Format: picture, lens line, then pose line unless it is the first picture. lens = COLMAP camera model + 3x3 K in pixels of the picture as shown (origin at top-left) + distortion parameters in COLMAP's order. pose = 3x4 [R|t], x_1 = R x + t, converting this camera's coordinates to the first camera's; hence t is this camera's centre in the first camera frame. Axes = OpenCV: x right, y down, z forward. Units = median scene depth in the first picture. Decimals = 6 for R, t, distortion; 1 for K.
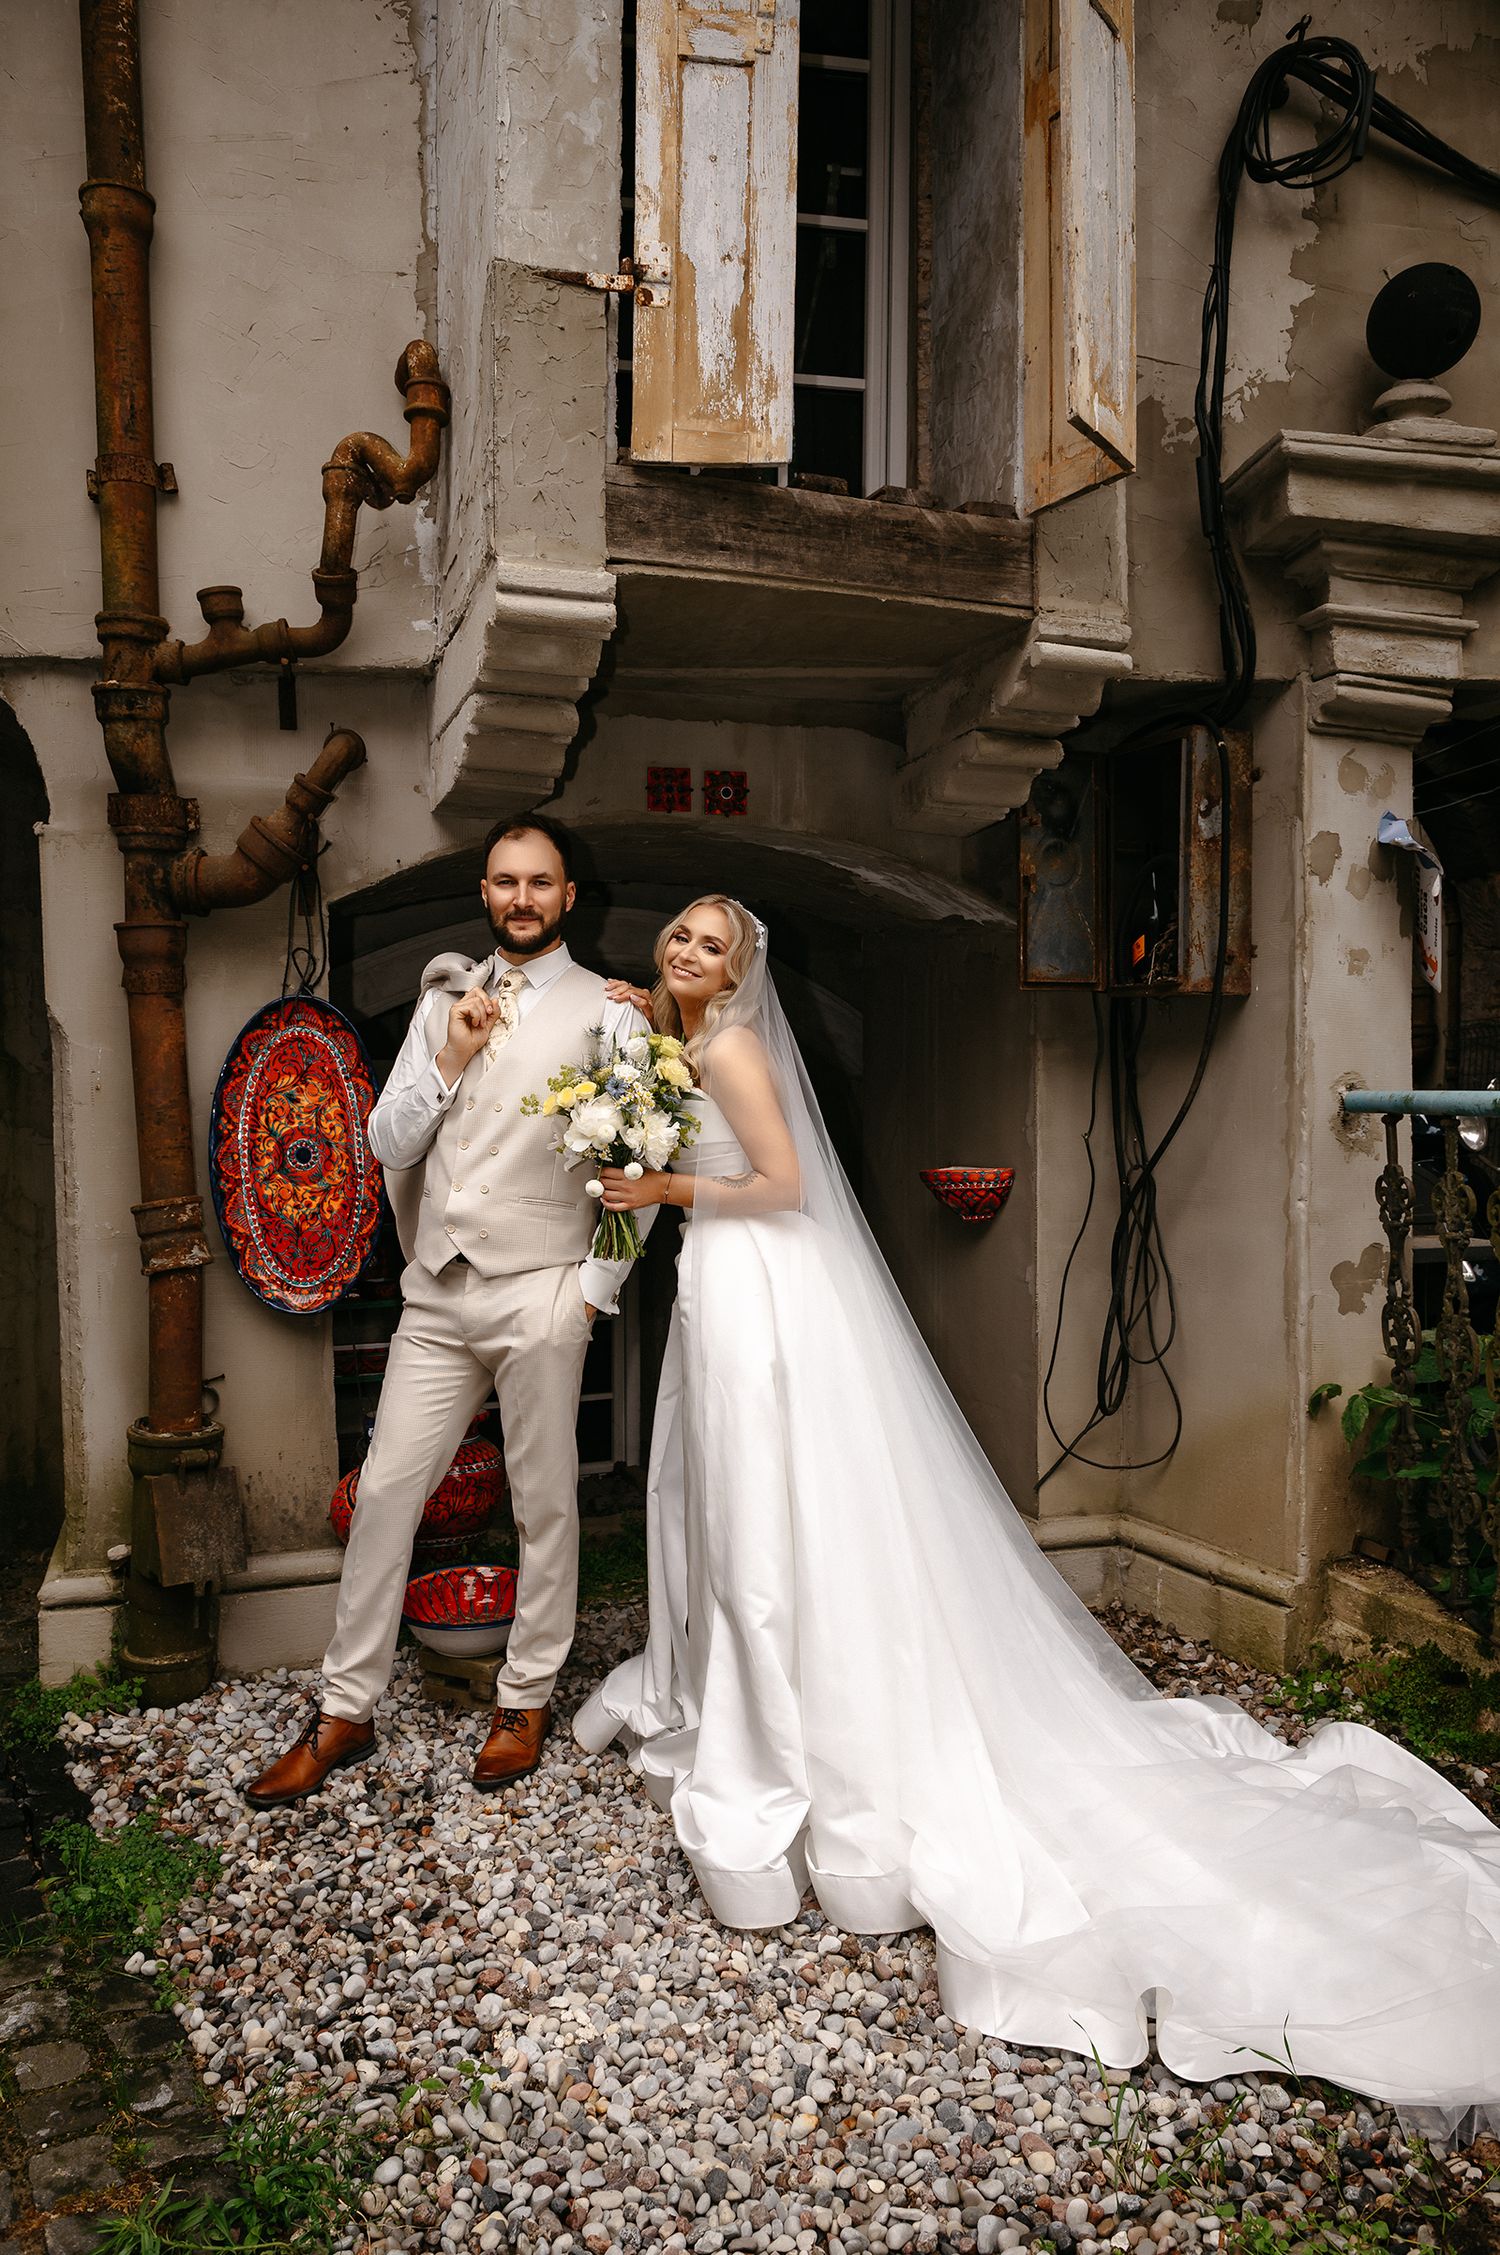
lens RADIAL K [[1569.0, 0, 750.0], [0, 1569.0, 1127.5], [0, 0, 1]] dist [-0.027915, -0.000611]
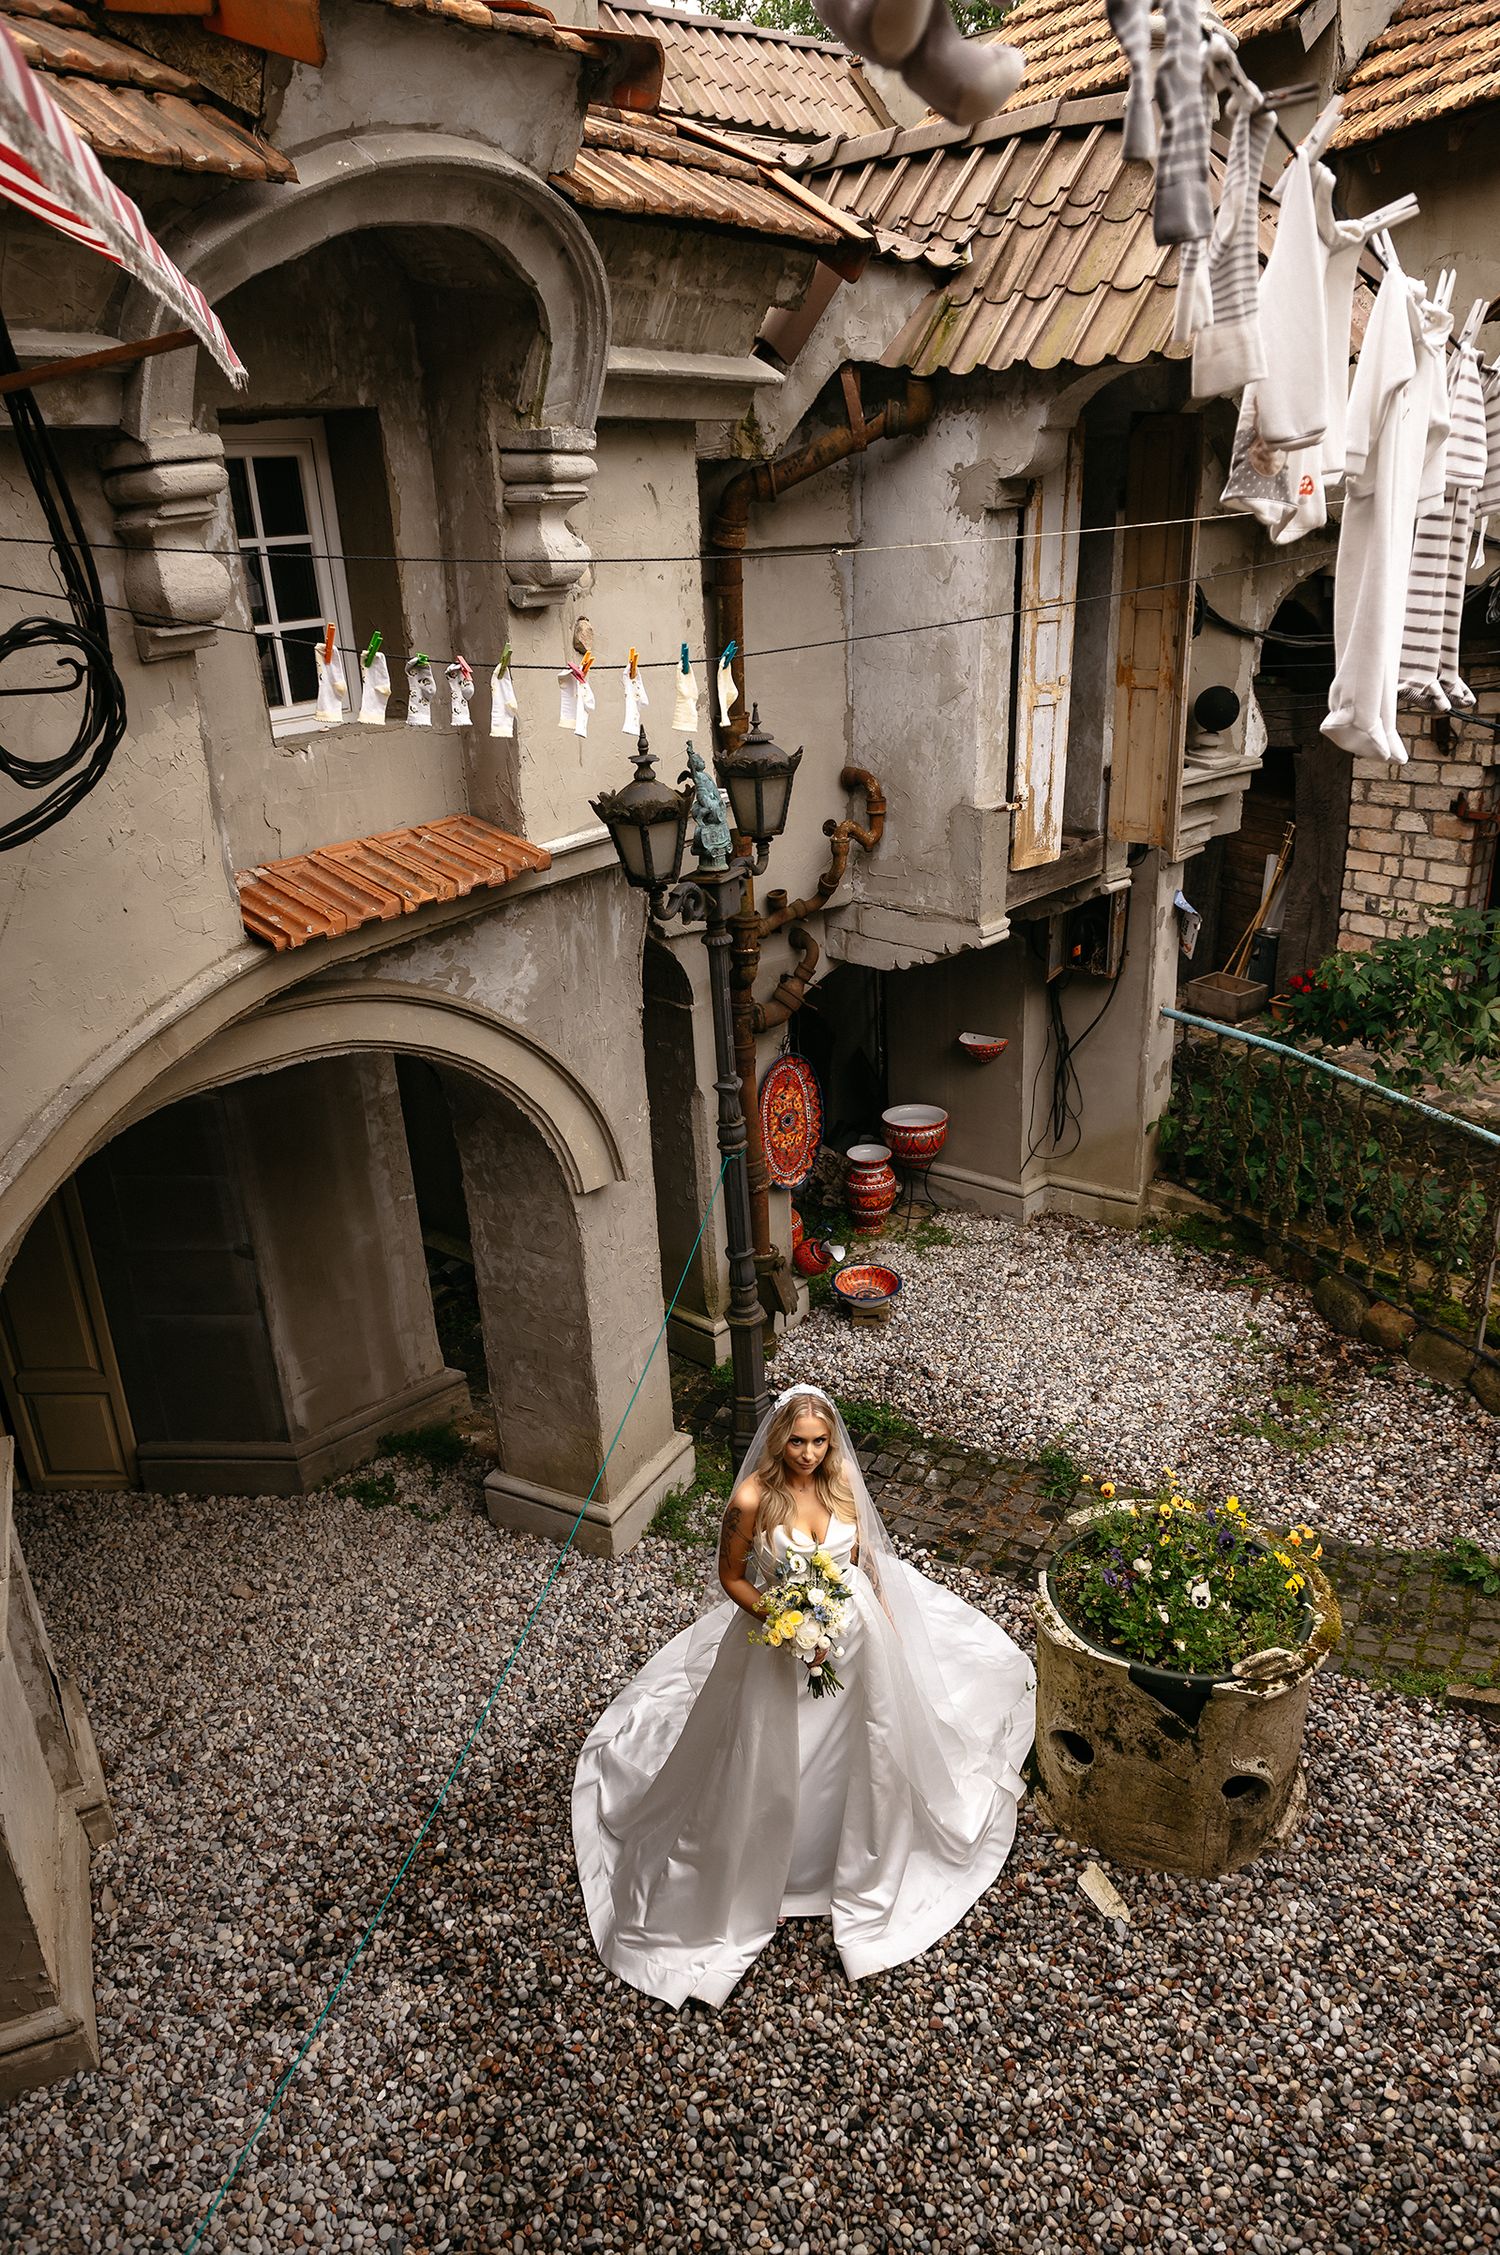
lens RADIAL K [[1569.0, 0, 750.0], [0, 1569.0, 1127.5], [0, 0, 1]] dist [-0.027915, -0.000611]
pose [[0.884957, -0.215296, 0.412914, -1.315626], [0.058014, 0.930770, 0.360974, -0.814773], [-0.462044, -0.295491, 0.836182, -0.860826]]
